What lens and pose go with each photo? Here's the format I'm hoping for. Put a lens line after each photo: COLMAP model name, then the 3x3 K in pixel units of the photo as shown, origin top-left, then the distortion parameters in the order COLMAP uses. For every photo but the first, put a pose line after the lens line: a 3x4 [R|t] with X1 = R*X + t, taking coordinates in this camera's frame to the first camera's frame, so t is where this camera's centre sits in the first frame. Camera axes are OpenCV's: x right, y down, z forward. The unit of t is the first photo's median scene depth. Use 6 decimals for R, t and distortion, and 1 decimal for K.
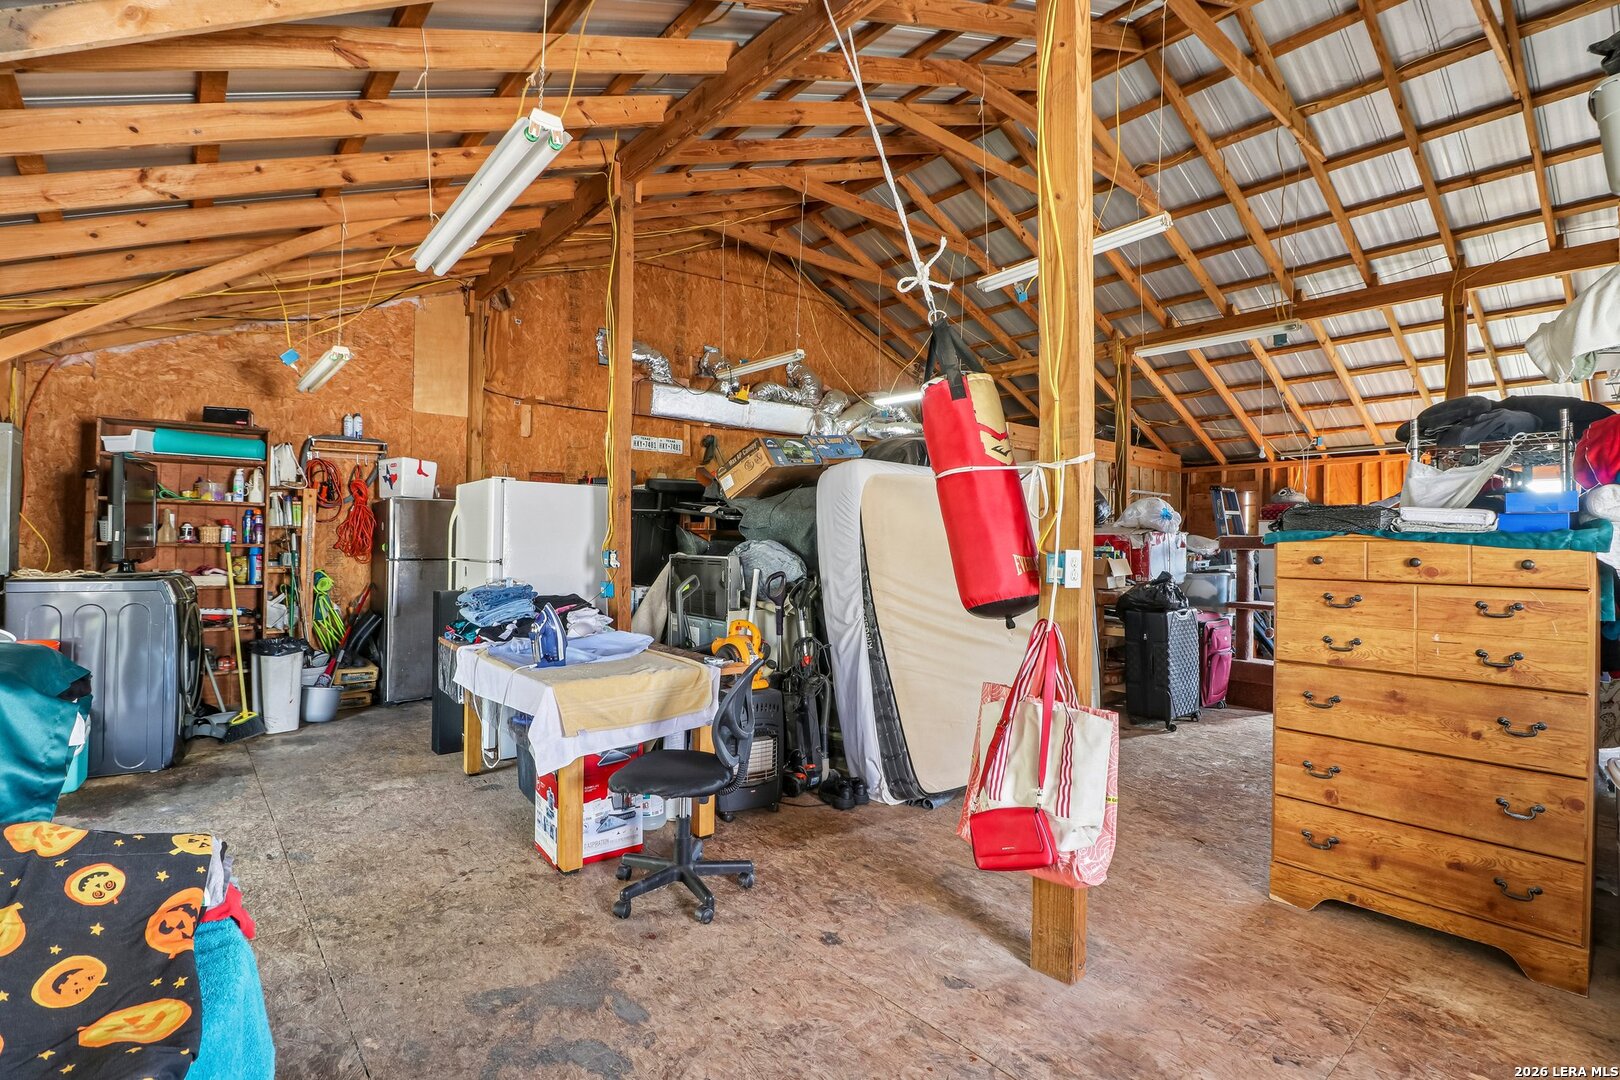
lens RADIAL K [[754.6, 0, 796.9], [0, 754.6, 528.1], [0, 0, 1]] dist [0.002625, -0.013685]
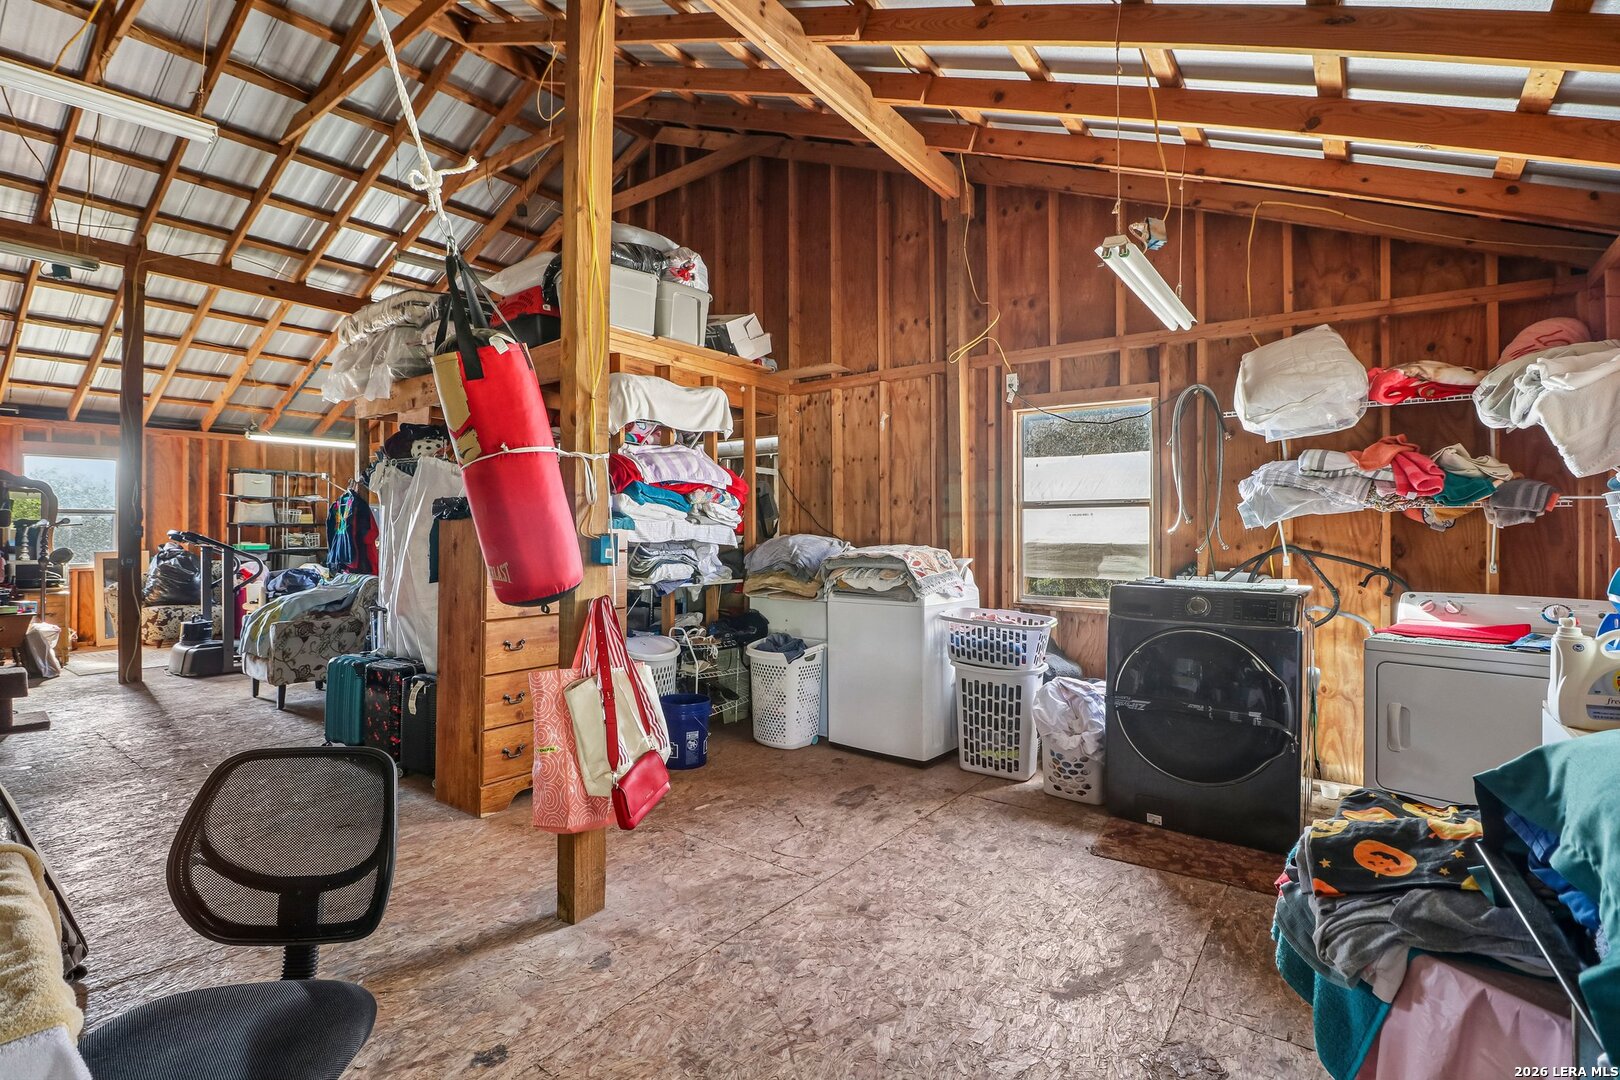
lens RADIAL K [[754.6, 0, 796.9], [0, 754.6, 528.1], [0, 0, 1]] dist [0.002625, -0.013685]
pose [[-0.228314, -0.006319, 0.973567, -0.326094], [-0.029555, 0.999563, -0.000443, 0.005874], [-0.973139, -0.028875, -0.228401, 0.390402]]
